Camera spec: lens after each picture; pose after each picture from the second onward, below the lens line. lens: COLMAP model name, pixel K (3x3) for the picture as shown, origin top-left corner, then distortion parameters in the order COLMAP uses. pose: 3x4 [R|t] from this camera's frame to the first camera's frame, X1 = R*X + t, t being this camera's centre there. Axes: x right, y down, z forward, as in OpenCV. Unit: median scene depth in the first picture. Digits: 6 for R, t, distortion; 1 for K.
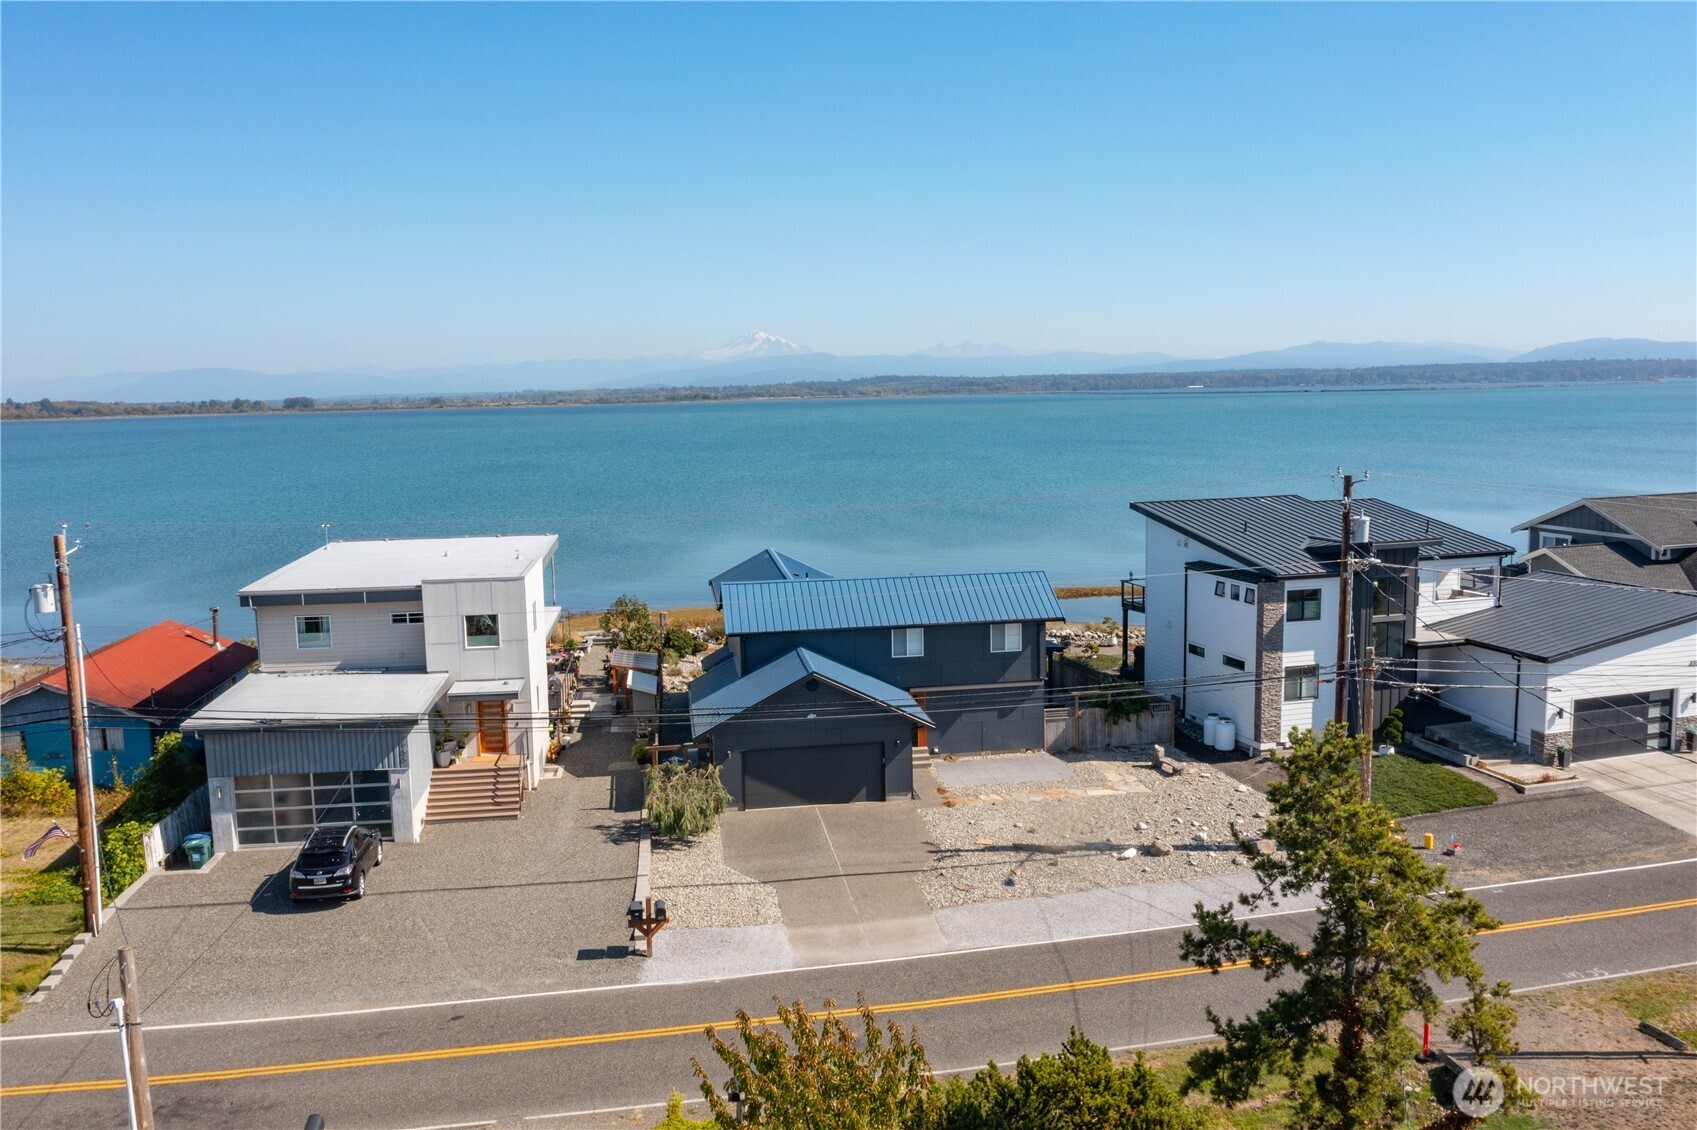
lens RADIAL K [[1336.9, 0, 848.5], [0, 1336.9, 565.0], [0, 0, 1]] dist [-0.015693, -0.000265]
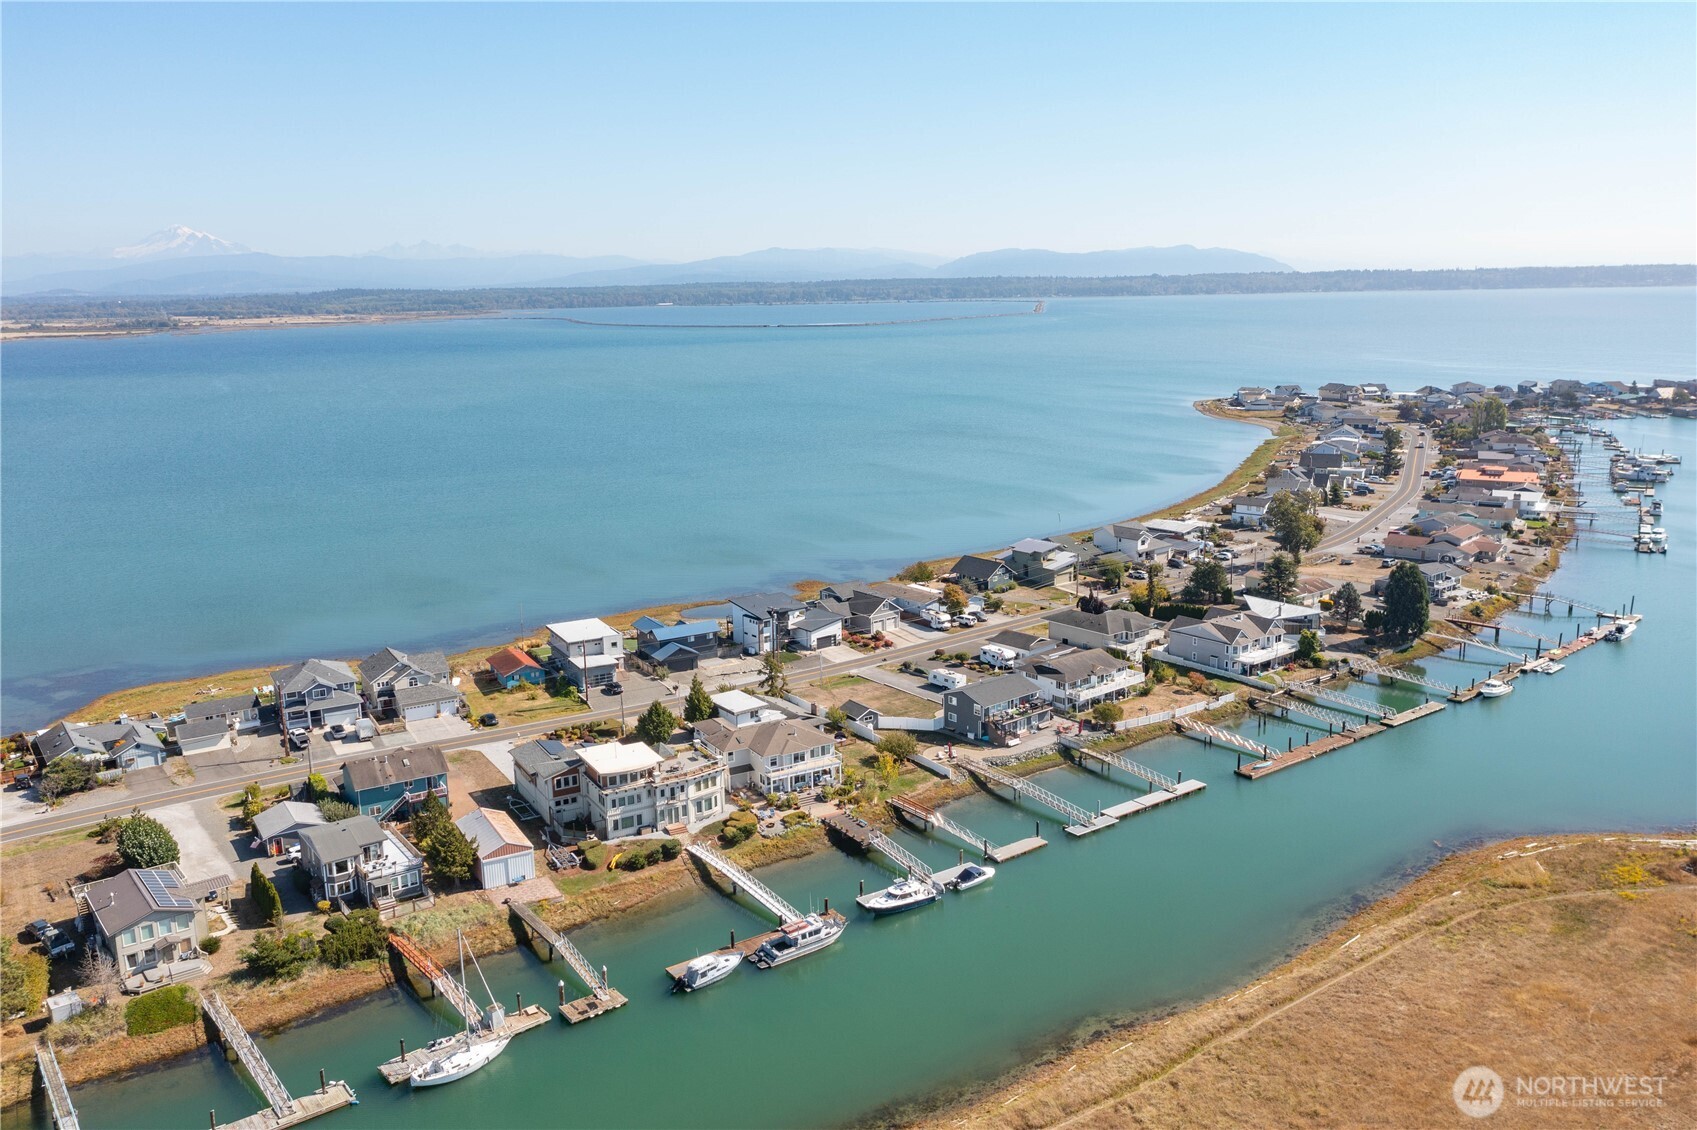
lens RADIAL K [[1331.8, 0, 848.5], [0, 1331.8, 565.0], [0, 0, 1]] dist [-0.013760, 0.000987]
pose [[0.925182, -0.073521, 0.372336, -1.437298], [0.046383, 0.995607, 0.081340, -0.684527], [-0.376680, -0.057985, 0.924527, -4.384718]]
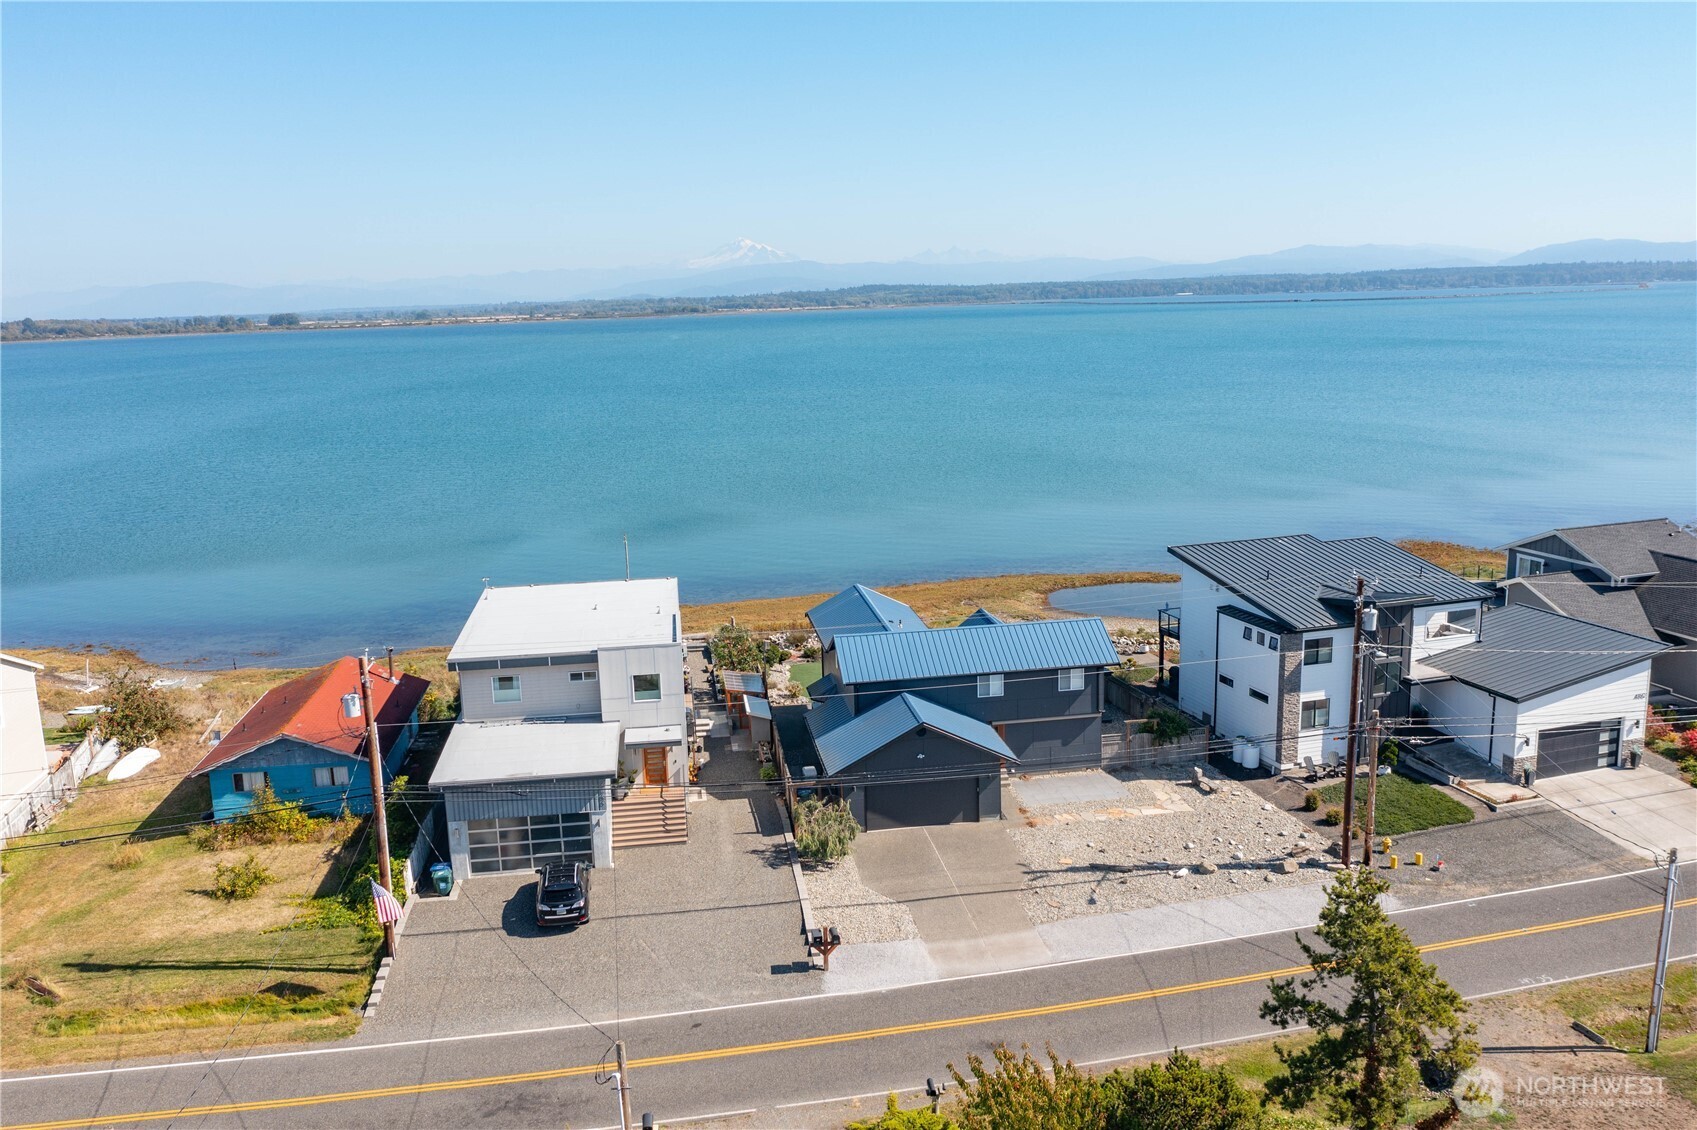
lens RADIAL K [[1331.8, 0, 848.5], [0, 1331.8, 565.0], [0, 0, 1]] dist [-0.013760, 0.000987]
pose [[0.999913, -0.010642, 0.007823, -0.108044], [0.010088, 0.997645, 0.067839, -0.155732], [-0.008527, -0.067754, 0.997666, -0.224024]]
